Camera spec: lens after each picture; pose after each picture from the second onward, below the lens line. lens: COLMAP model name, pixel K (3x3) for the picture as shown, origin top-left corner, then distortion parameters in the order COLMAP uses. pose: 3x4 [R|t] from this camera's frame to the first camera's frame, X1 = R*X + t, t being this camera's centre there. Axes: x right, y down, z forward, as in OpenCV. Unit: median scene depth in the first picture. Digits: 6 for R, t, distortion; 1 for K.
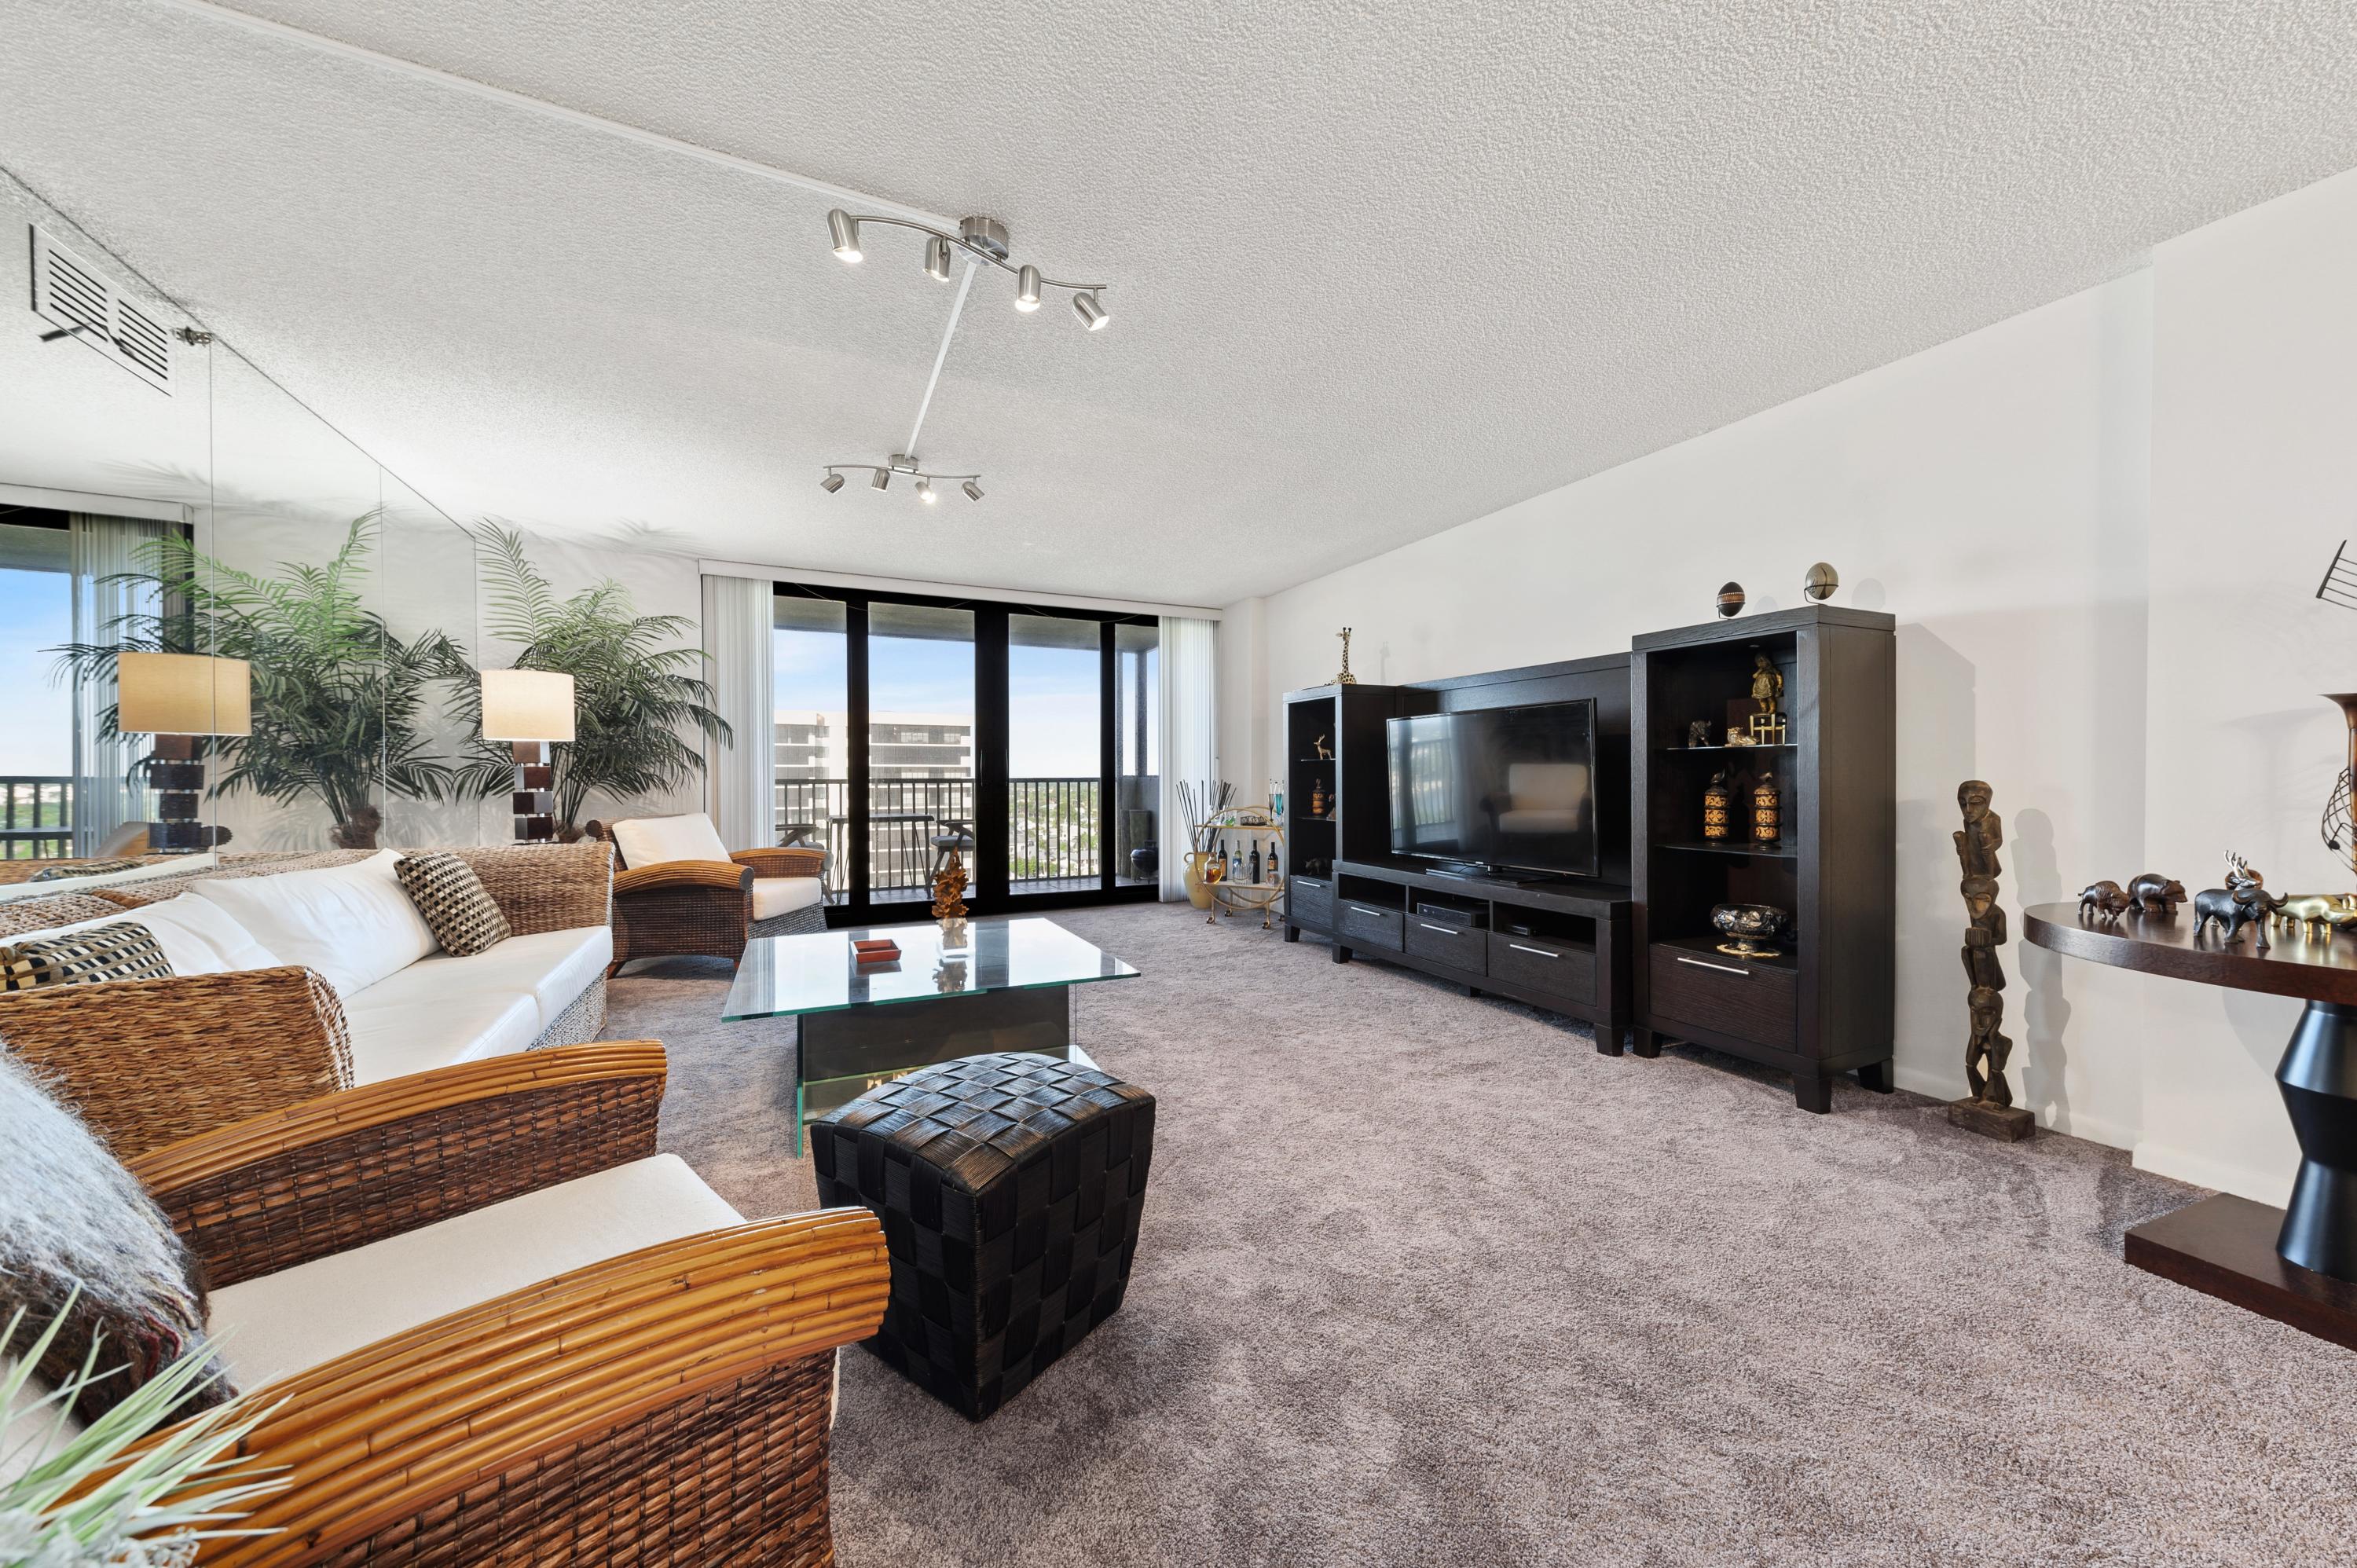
lens RADIAL K [[821.3, 0, 1178.5], [0, 821.3, 784.0], [0, 0, 1]] dist [0.000419, 0.000055]
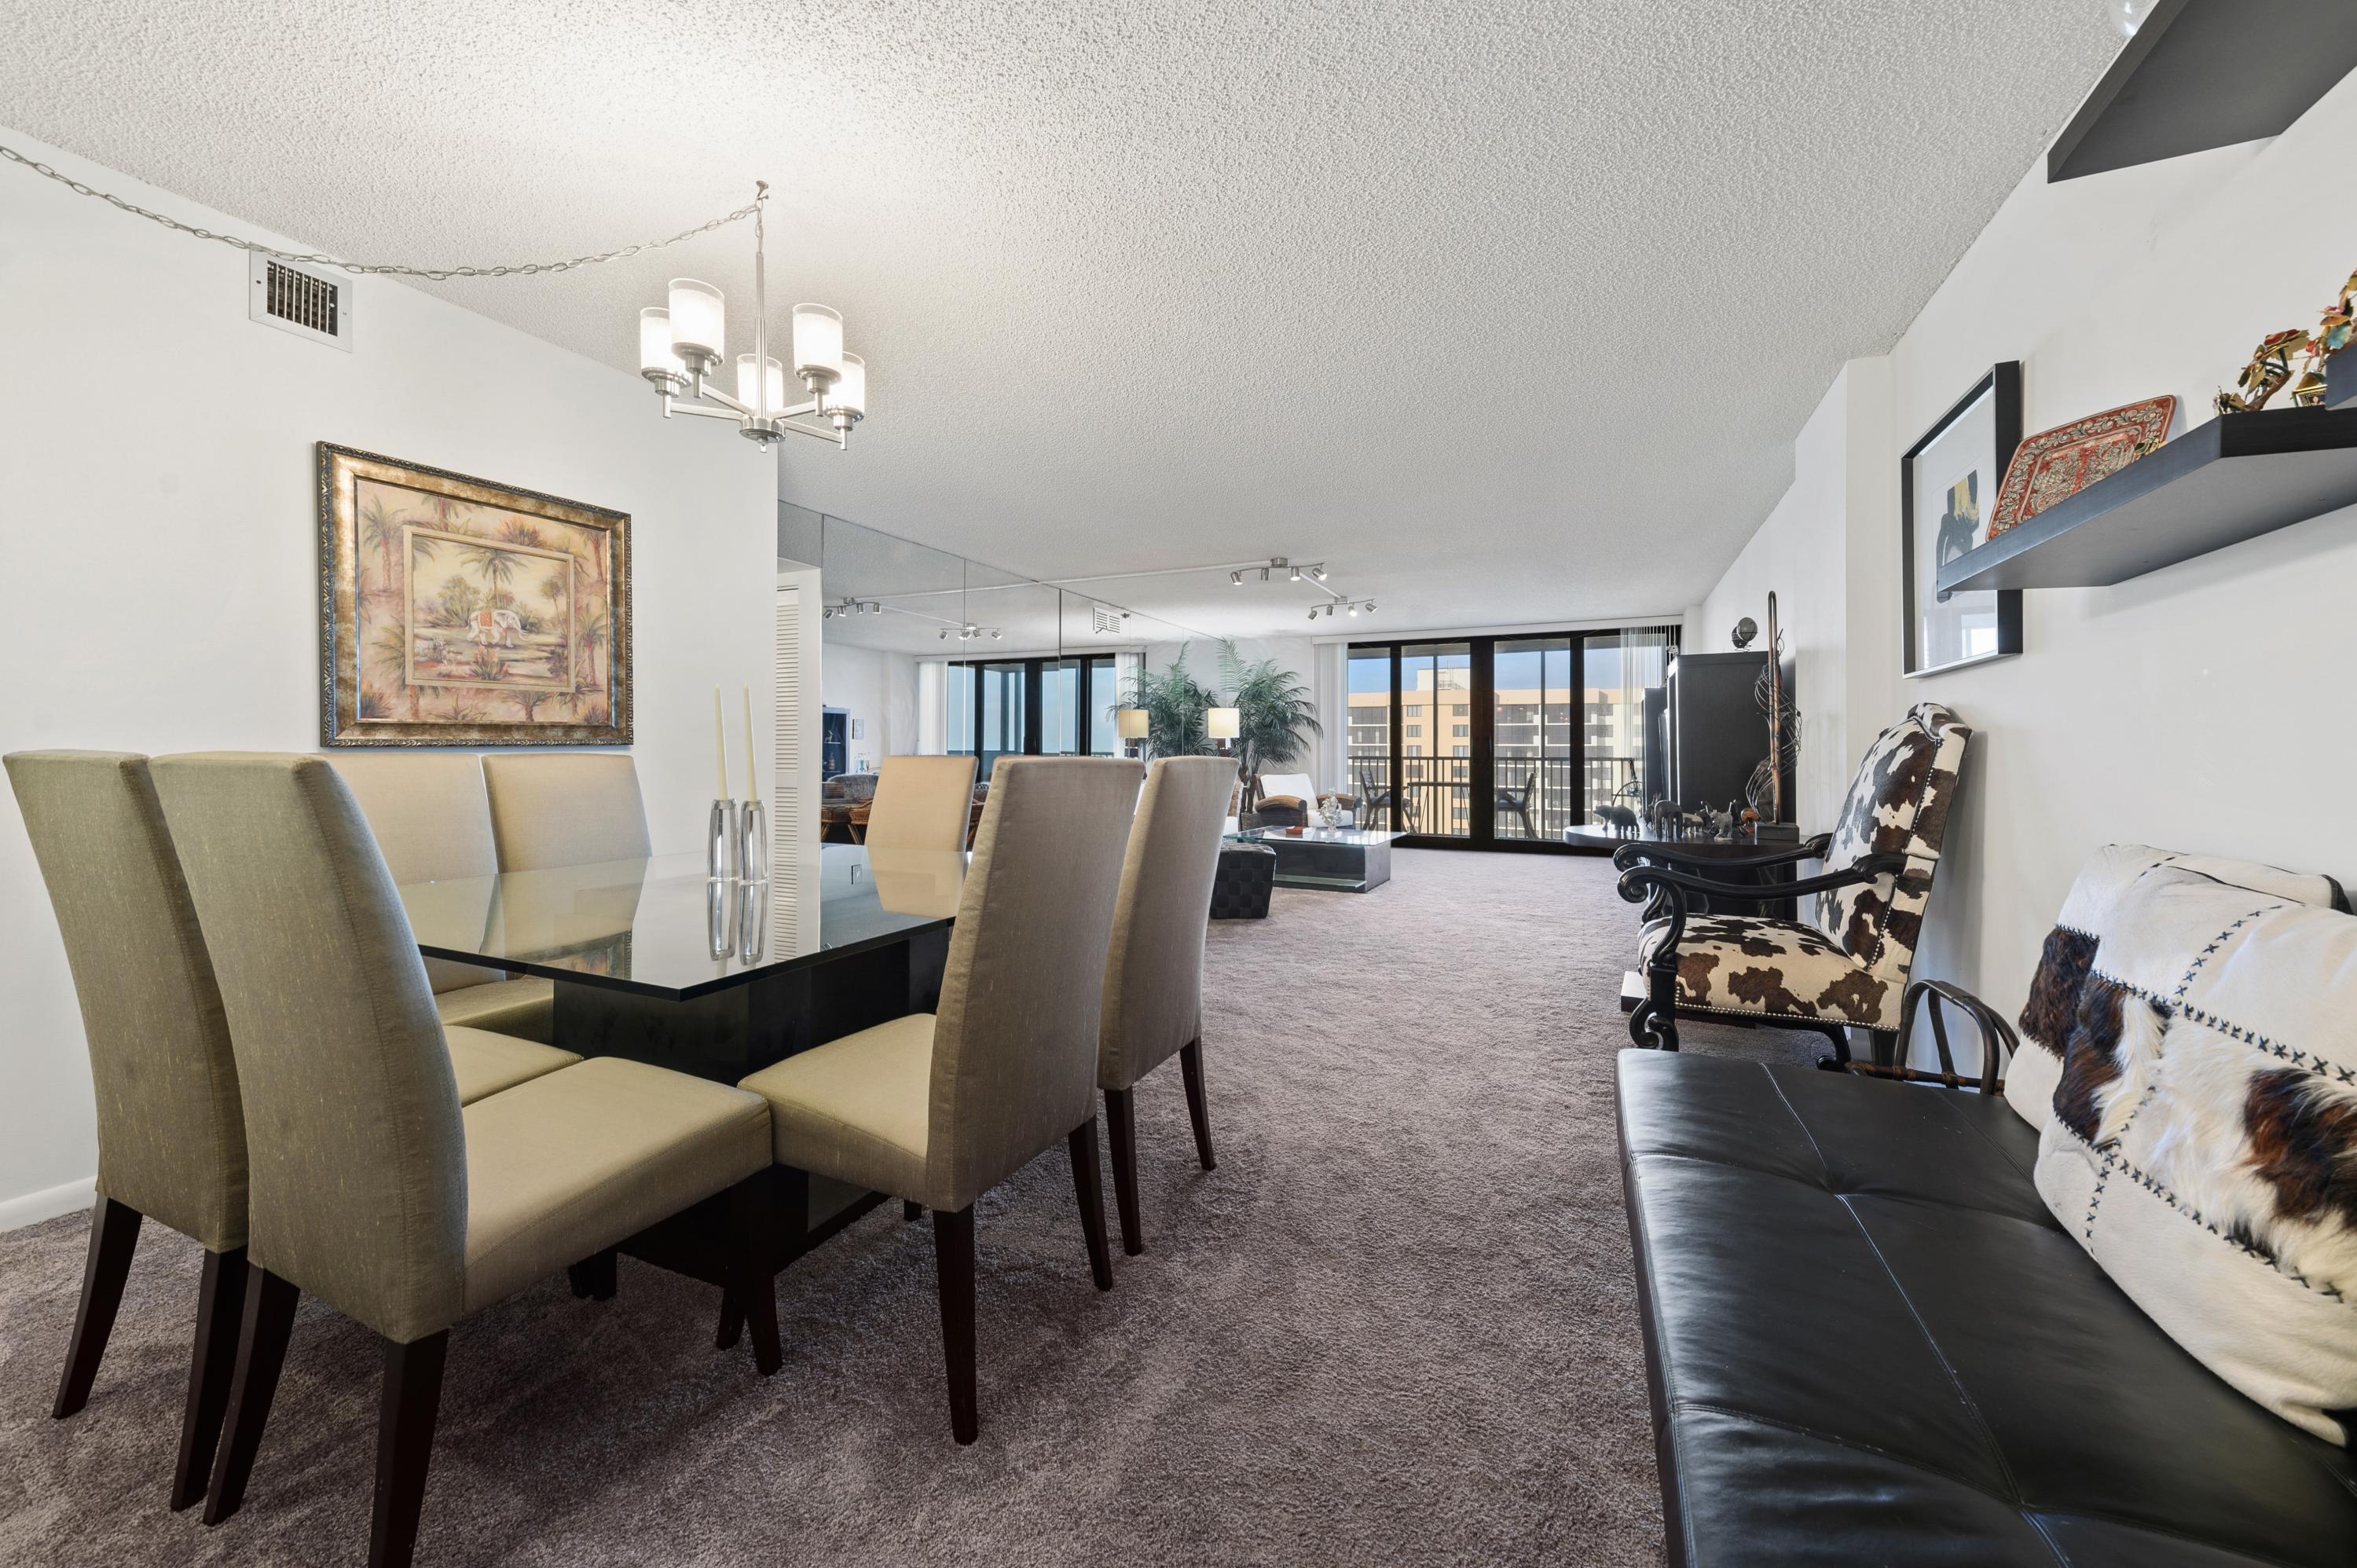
lens RADIAL K [[850.8, 0, 1181.0], [0, 850.8, 752.5], [0, 0, 1]] dist [-0.000148, -0.000026]
pose [[0.629714, -0.005794, -0.776806, 0.790976], [-0.004758, 0.999925, -0.011315, 0.012614], [0.776813, 0.010821, 0.629639, -0.478188]]
